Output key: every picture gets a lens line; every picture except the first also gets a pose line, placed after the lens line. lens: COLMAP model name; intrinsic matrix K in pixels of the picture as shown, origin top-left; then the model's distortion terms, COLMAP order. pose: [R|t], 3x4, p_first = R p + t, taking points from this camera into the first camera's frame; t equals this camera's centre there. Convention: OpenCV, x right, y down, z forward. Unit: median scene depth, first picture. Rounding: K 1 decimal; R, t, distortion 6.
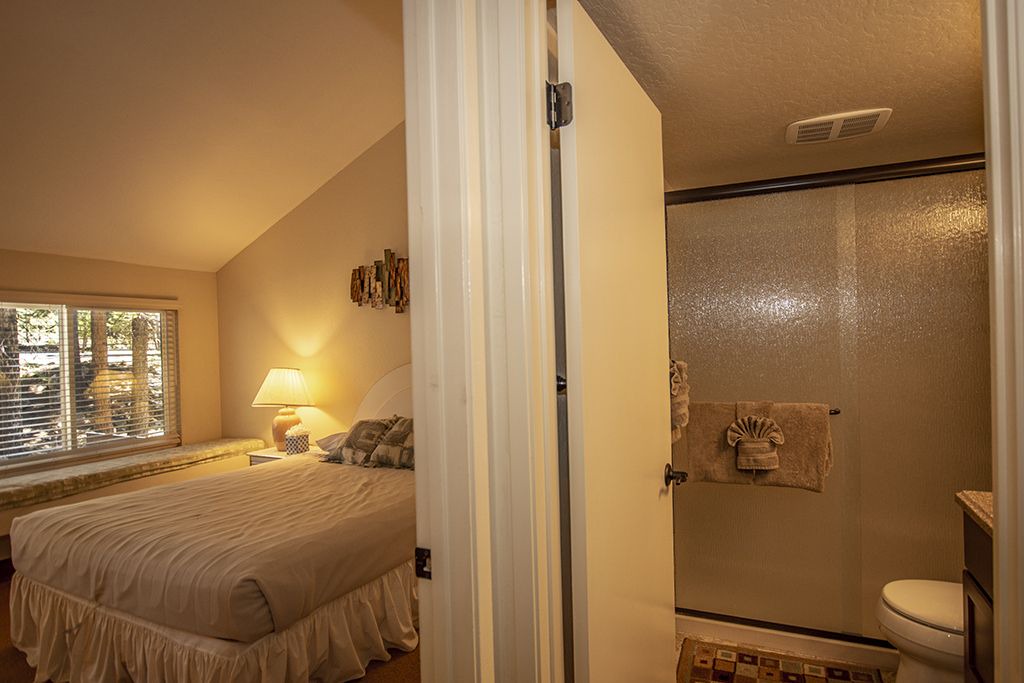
lens RADIAL K [[565.7, 0, 526.8], [0, 565.7, 348.5], [0, 0, 1]] dist [-0.006948, -0.001128]
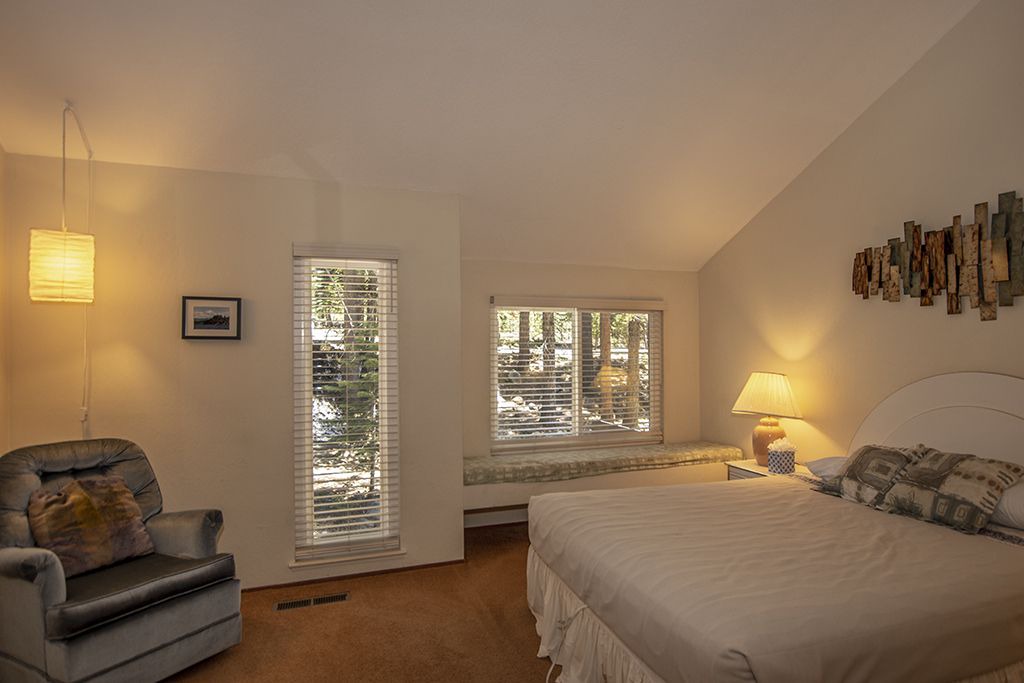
lens RADIAL K [[565.7, 0, 526.8], [0, 565.7, 348.5], [0, 0, 1]] dist [-0.006948, -0.001128]
pose [[0.704144, 0.018786, -0.709808, -0.070555], [-0.020494, 0.999771, 0.006130, -0.000647], [0.709761, 0.010230, 0.704368, 0.113163]]
